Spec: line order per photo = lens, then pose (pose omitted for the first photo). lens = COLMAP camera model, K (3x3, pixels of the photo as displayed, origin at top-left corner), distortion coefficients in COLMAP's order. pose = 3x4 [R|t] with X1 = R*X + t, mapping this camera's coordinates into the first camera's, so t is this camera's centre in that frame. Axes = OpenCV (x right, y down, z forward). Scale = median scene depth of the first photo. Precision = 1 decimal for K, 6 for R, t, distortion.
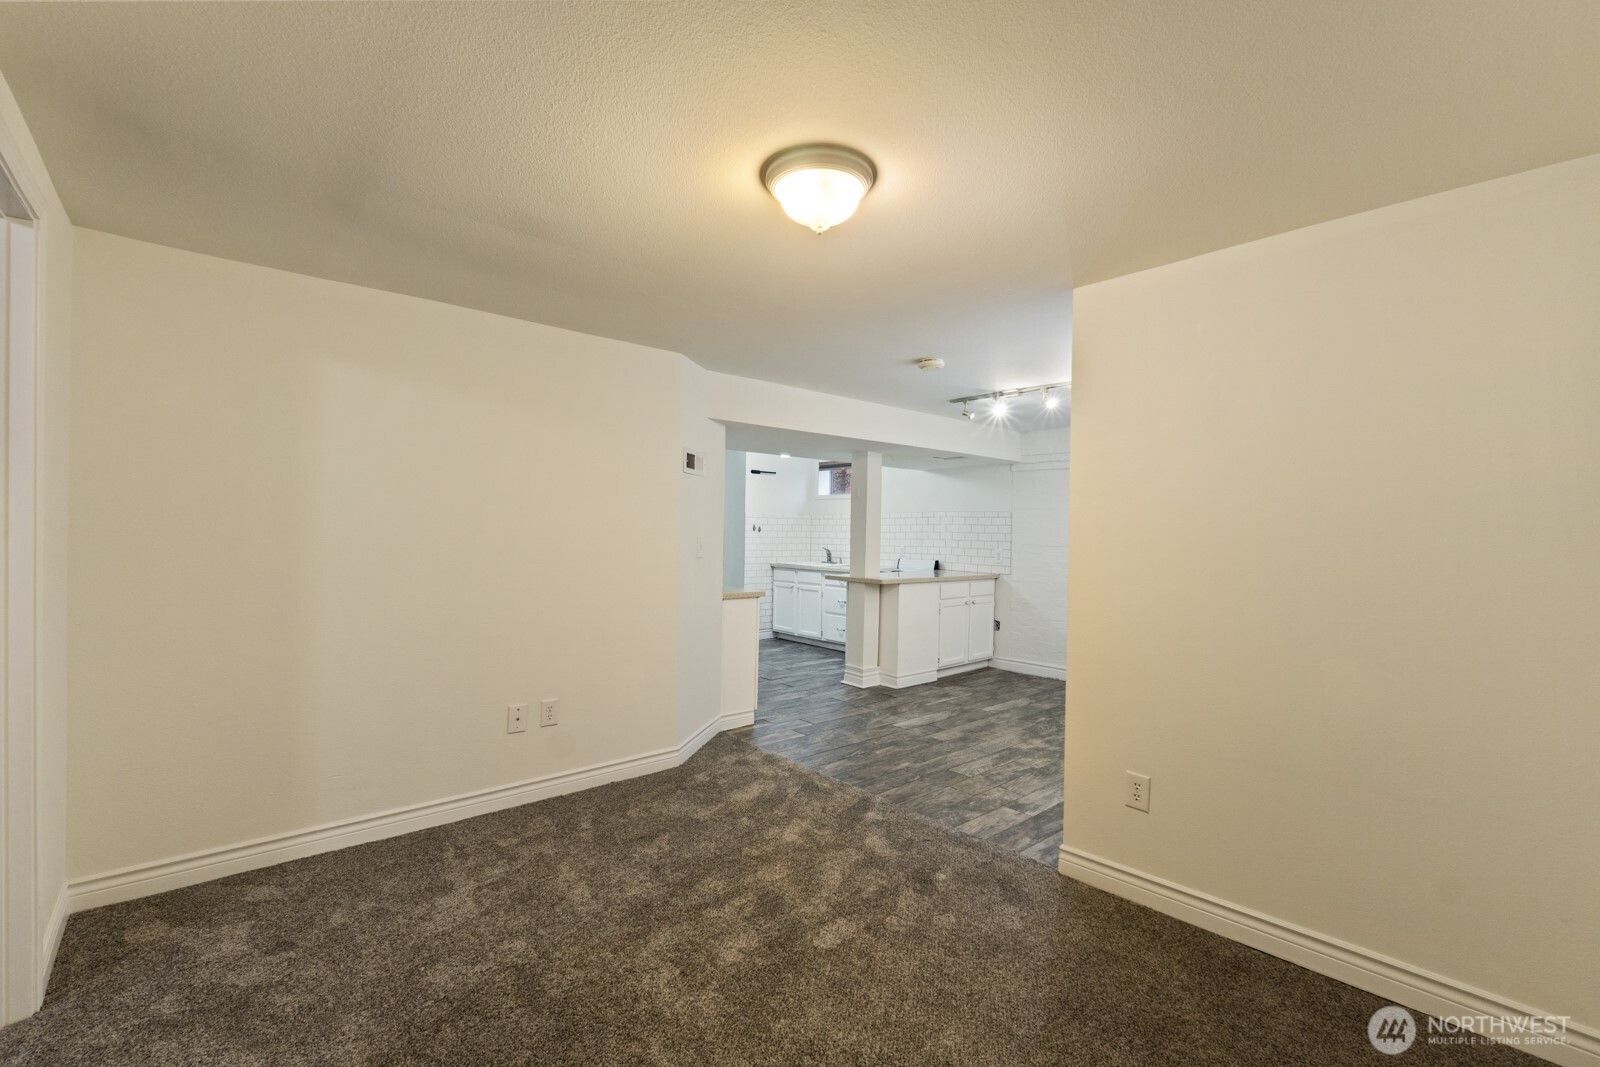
lens RADIAL K [[672.5, 0, 800.9], [0, 672.5, 529.3], [0, 0, 1]] dist [-0.002080, -0.000176]
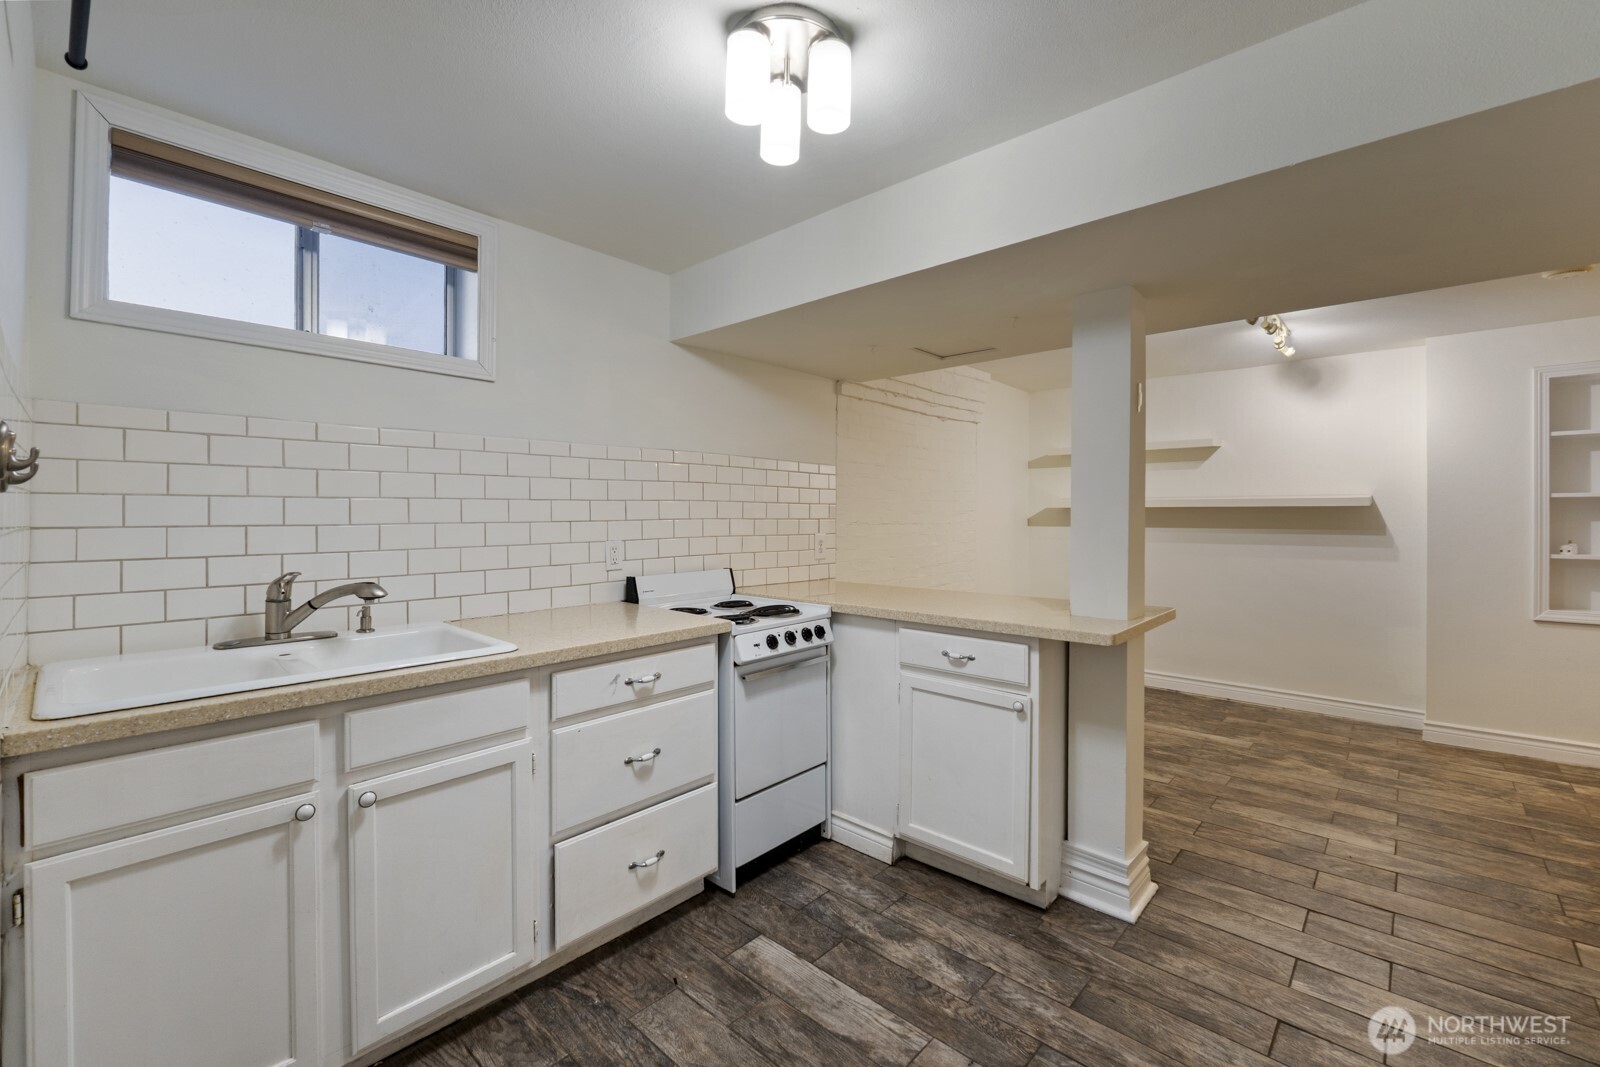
lens RADIAL K [[673.4, 0, 804.1], [0, 673.4, 522.5], [0, 0, 1]] dist [-0.011920, 0.000237]
pose [[-0.121617, -0.024680, 0.992270, -0.264948], [-0.003479, 0.999695, 0.024438, 0.008740], [-0.992571, -0.000480, -0.121666, 1.217018]]
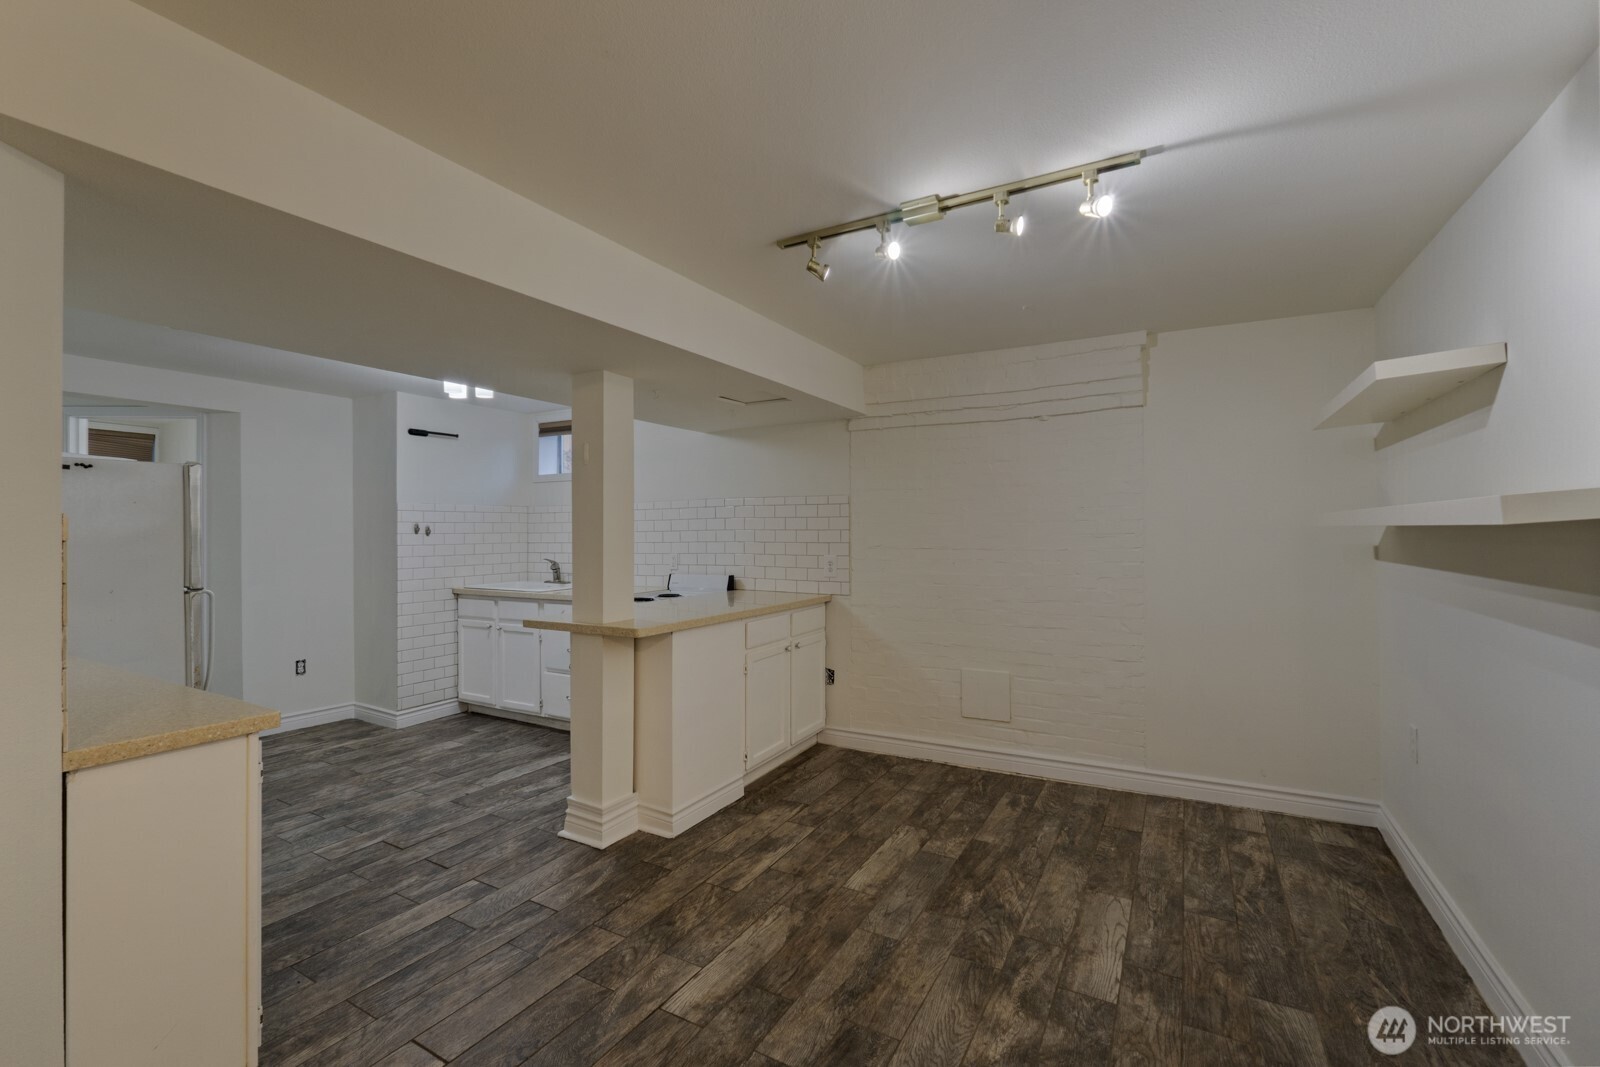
lens RADIAL K [[681.0, 0, 809.3], [0, 681.0, 530.6], [0, 0, 1]] dist [-0.010584, -0.000016]
pose [[0.939209, -0.020472, 0.342734, 0.066365], [0.019076, 0.999790, 0.007444, 0.001806], [-0.342815, -0.000453, 0.939403, 0.464483]]
